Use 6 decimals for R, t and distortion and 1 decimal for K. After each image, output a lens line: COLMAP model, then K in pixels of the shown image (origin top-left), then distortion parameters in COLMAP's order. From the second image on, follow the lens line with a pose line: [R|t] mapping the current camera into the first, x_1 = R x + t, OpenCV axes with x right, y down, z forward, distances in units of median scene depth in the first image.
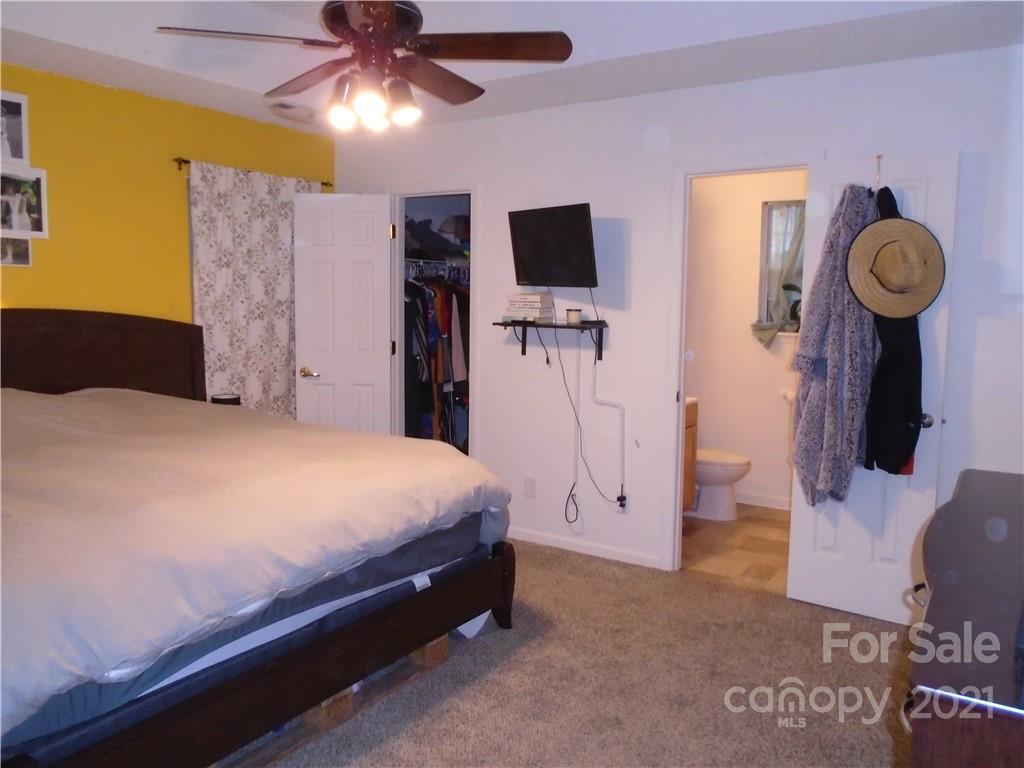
lens RADIAL K [[783.0, 0, 510.4], [0, 783.0, 379.1], [0, 0, 1]] dist [-0.002169, 0.004007]
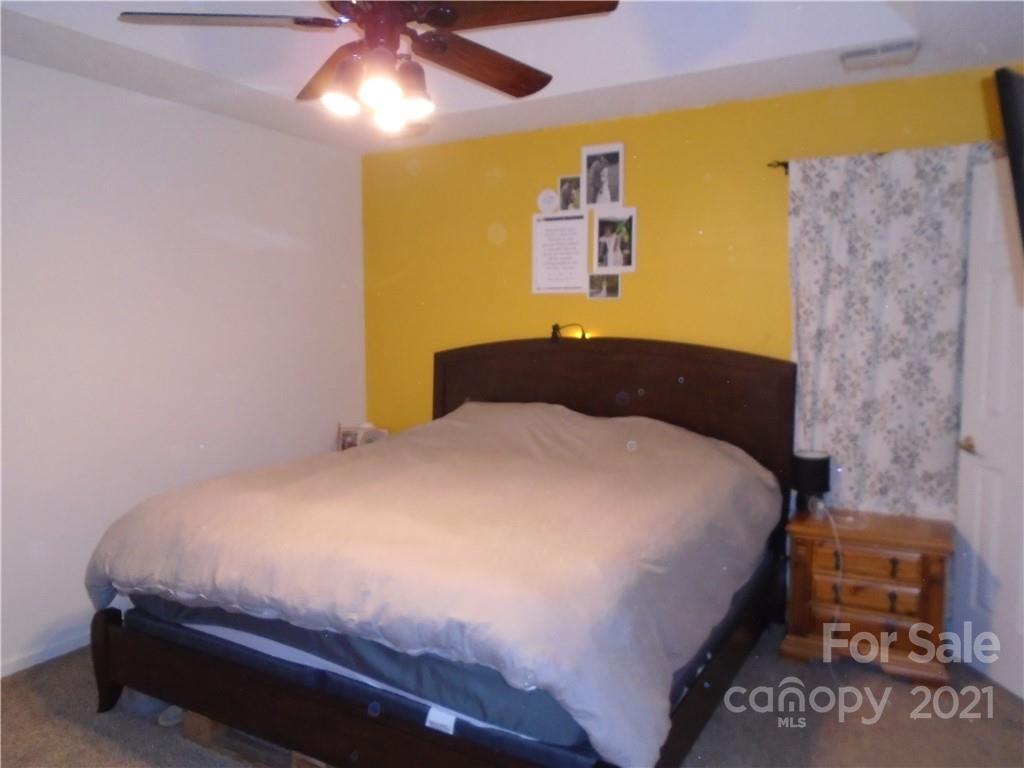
lens RADIAL K [[777.3, 0, 506.5], [0, 777.3, 378.0], [0, 0, 1]] dist [-0.028692, 0.014010]
pose [[0.056586, 0.062135, -0.996462, 0.392923], [-0.106138, 0.992780, 0.055878, -0.066589], [0.992740, 0.102600, 0.062772, 0.671147]]
